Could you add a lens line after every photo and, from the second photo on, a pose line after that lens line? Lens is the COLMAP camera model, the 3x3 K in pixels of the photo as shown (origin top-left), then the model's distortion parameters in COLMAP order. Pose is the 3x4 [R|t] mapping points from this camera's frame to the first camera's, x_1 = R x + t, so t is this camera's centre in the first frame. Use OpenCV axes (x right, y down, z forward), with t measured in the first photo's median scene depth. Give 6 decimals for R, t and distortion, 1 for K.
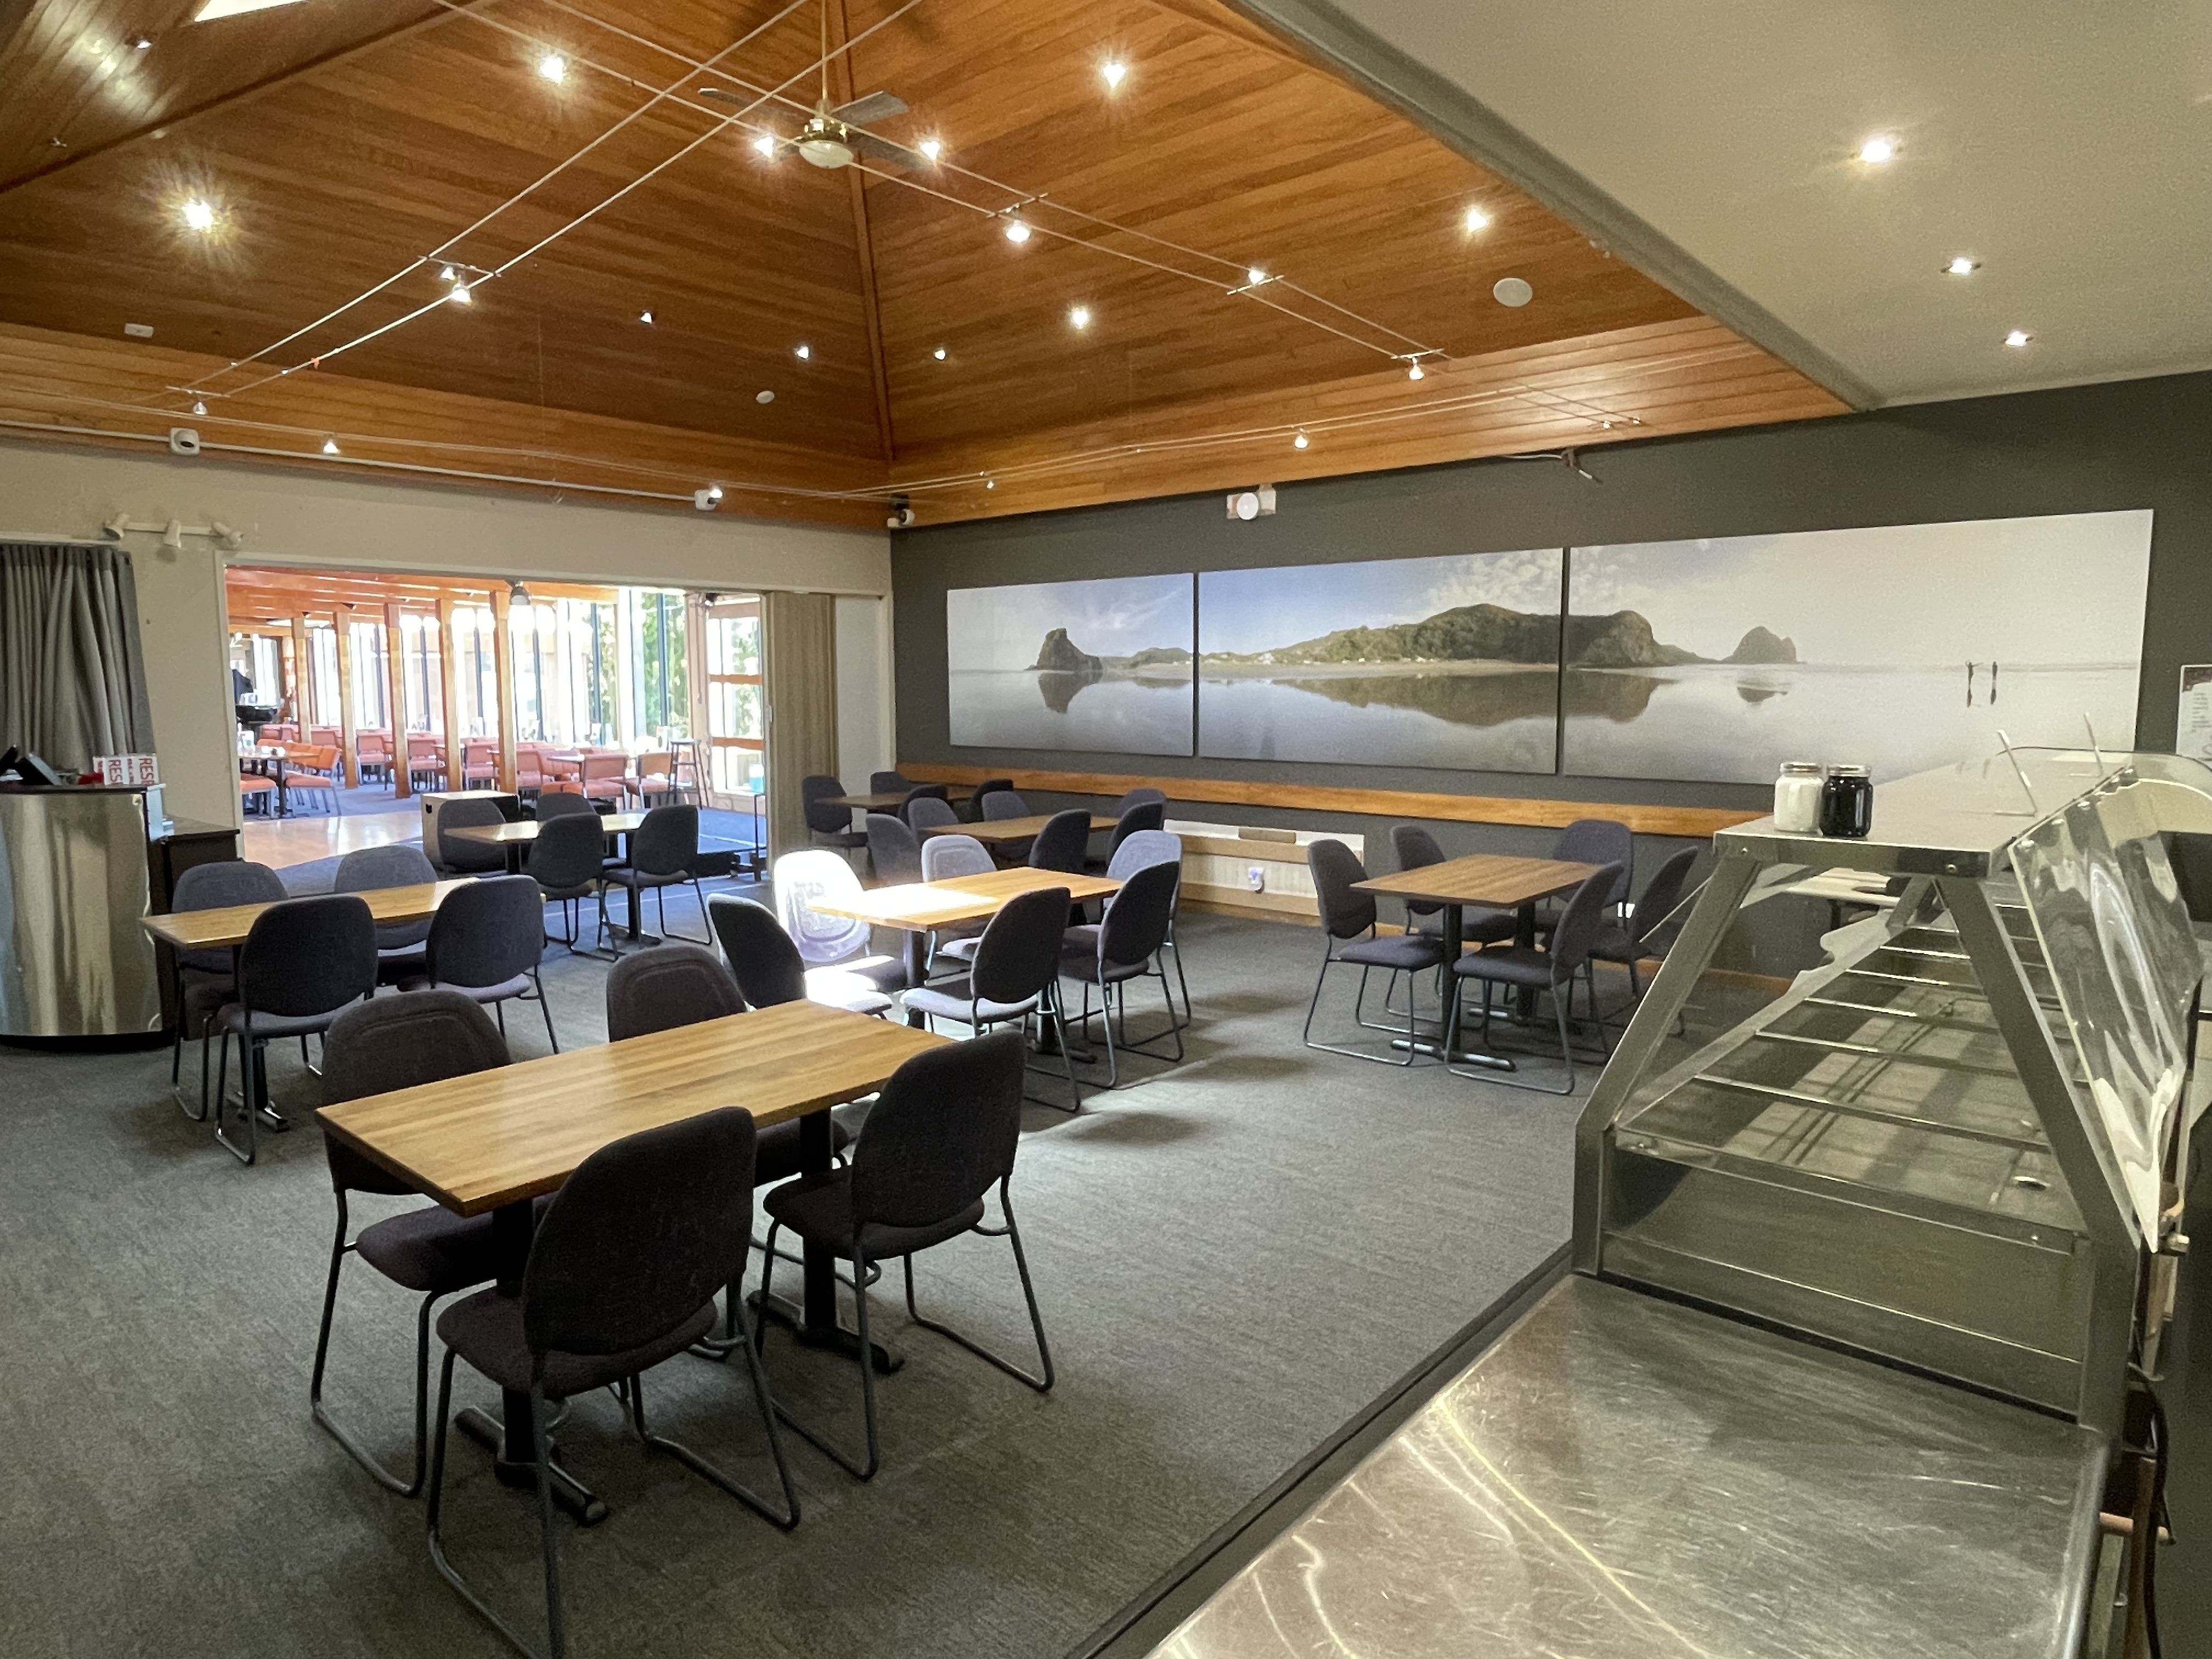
lens RADIAL K [[1287.1, 0, 1103.7], [0, 1287.1, 828.0], [0, 0, 1]] dist [0.000719, -0.000893]
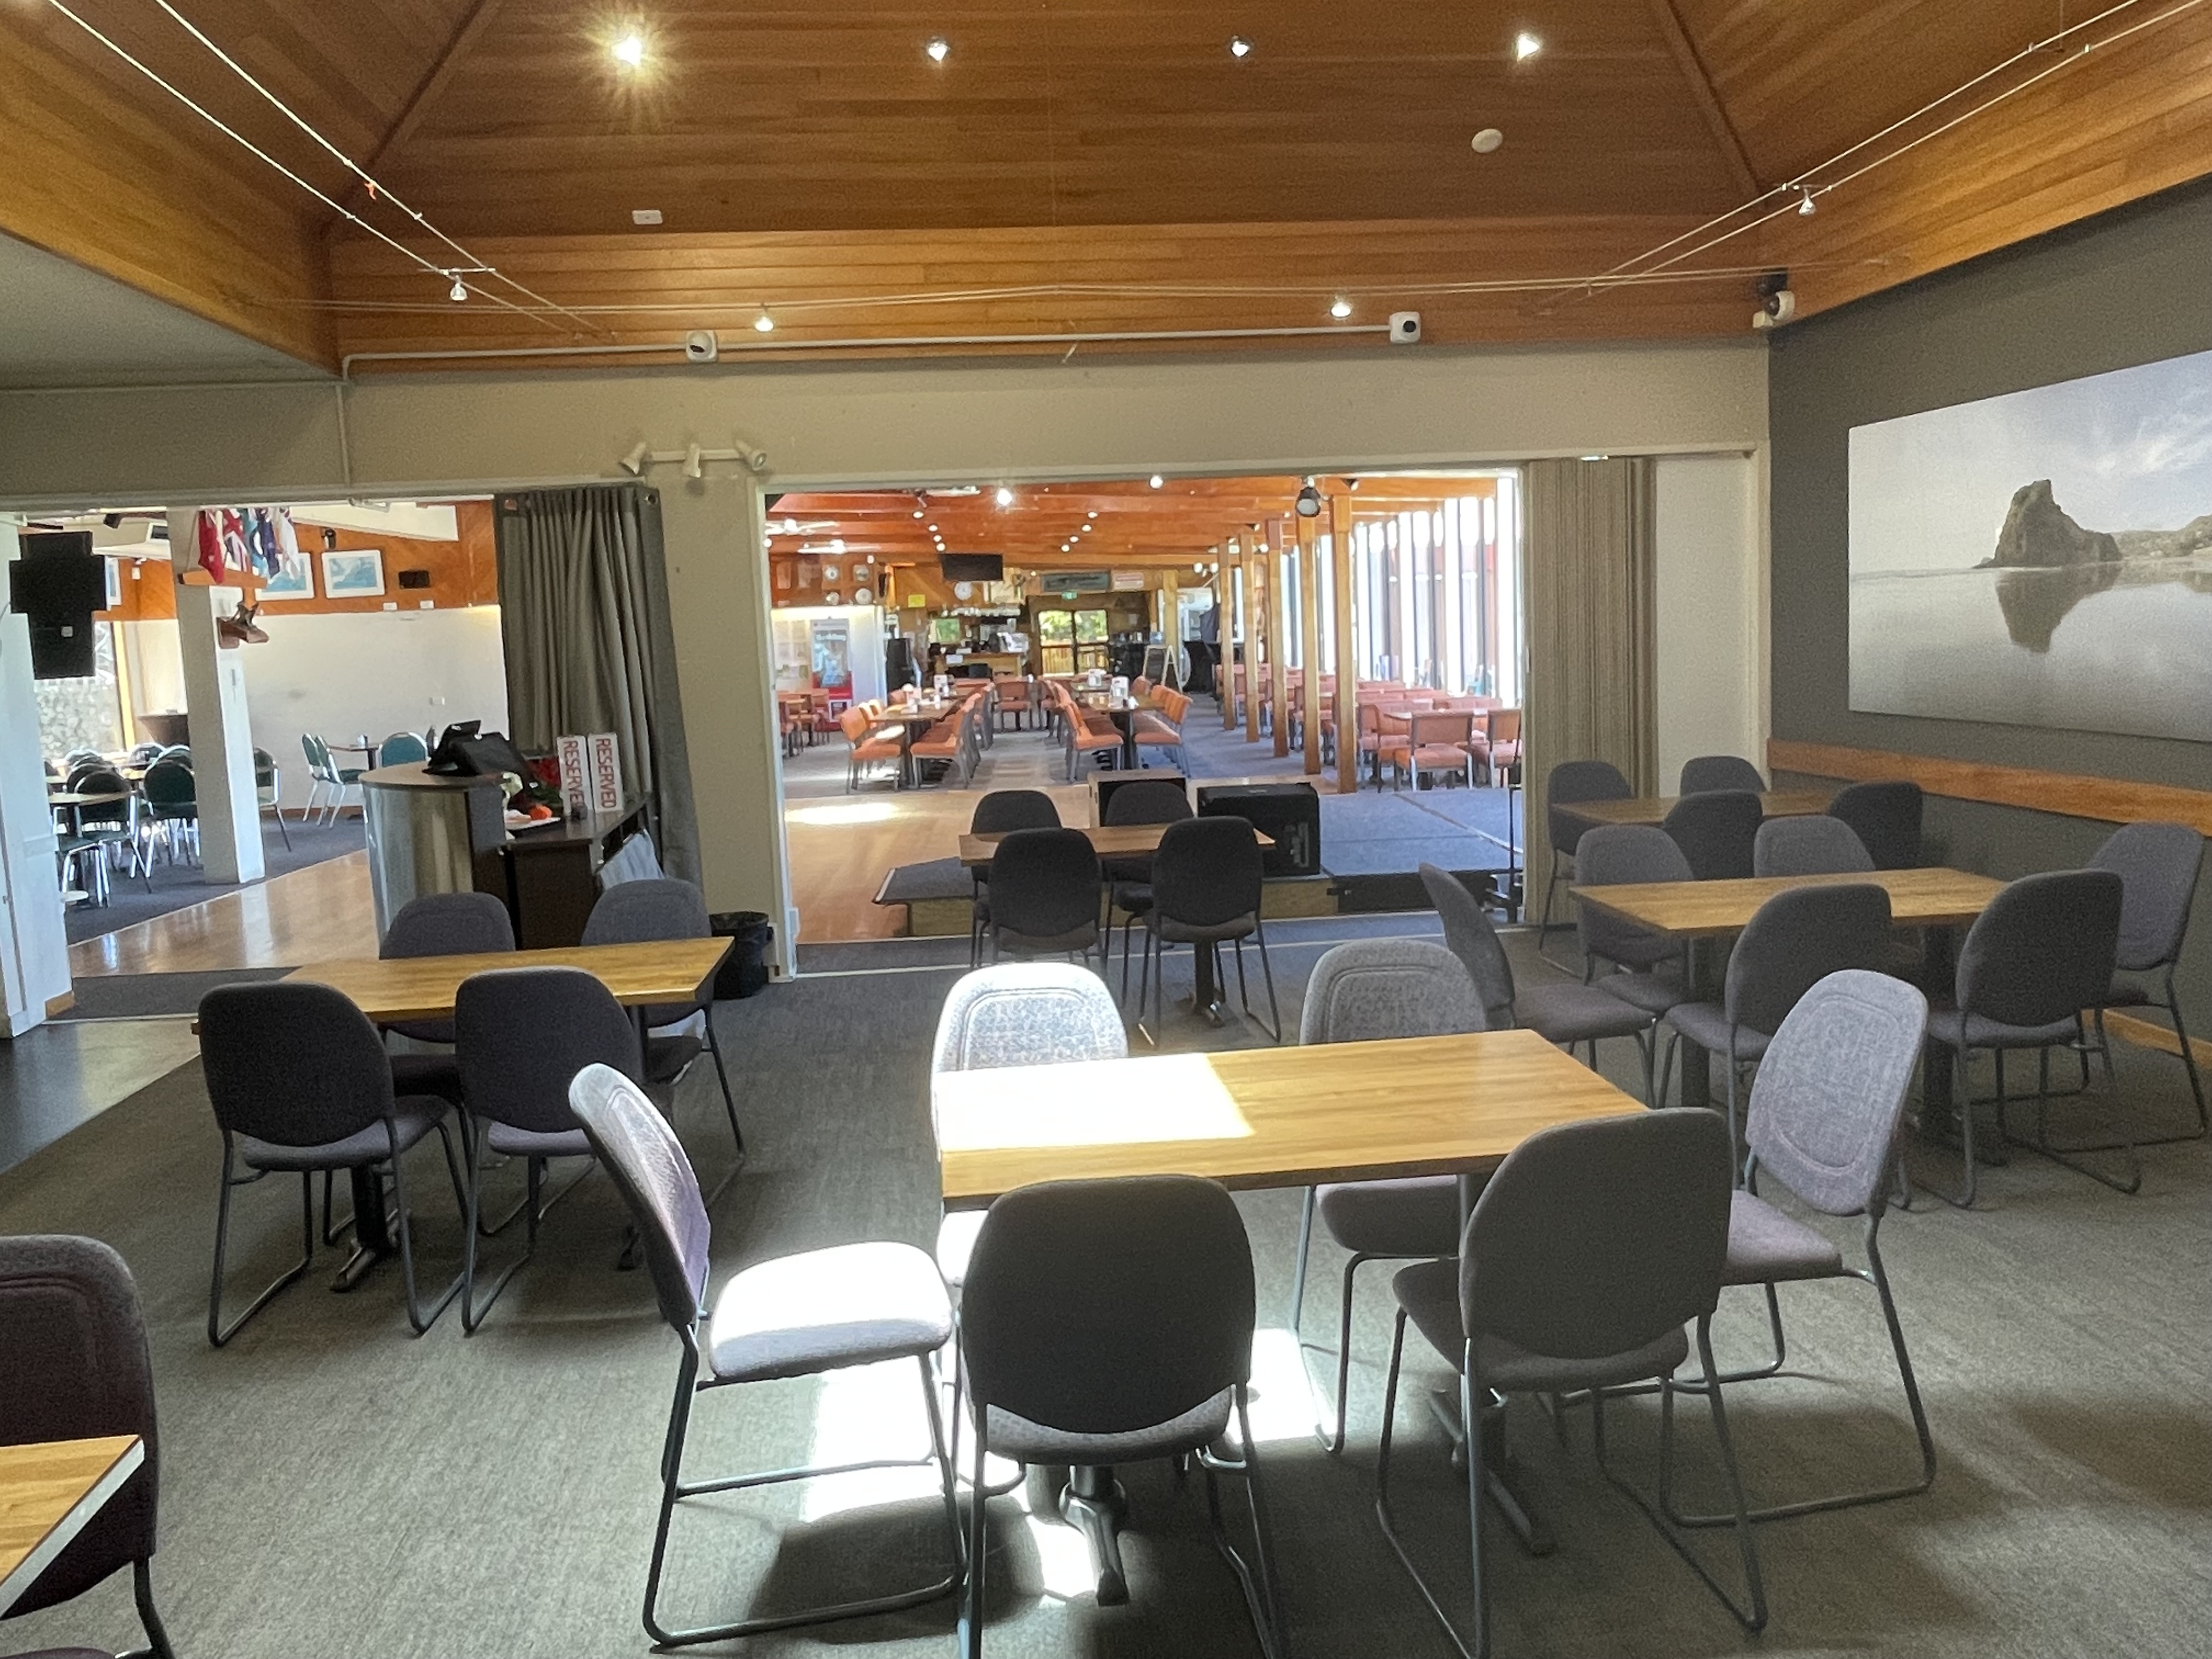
lens RADIAL K [[1613.2, 0, 1101.2], [0, 1613.2, 811.2], [0, 0, 1]] dist [-0.009911, -0.005818]
pose [[0.735808, 0.049571, -0.675373, 0.128370], [-0.036286, 0.998771, 0.033774, -0.037508], [0.676217, -0.000345, 0.736702, 0.313875]]
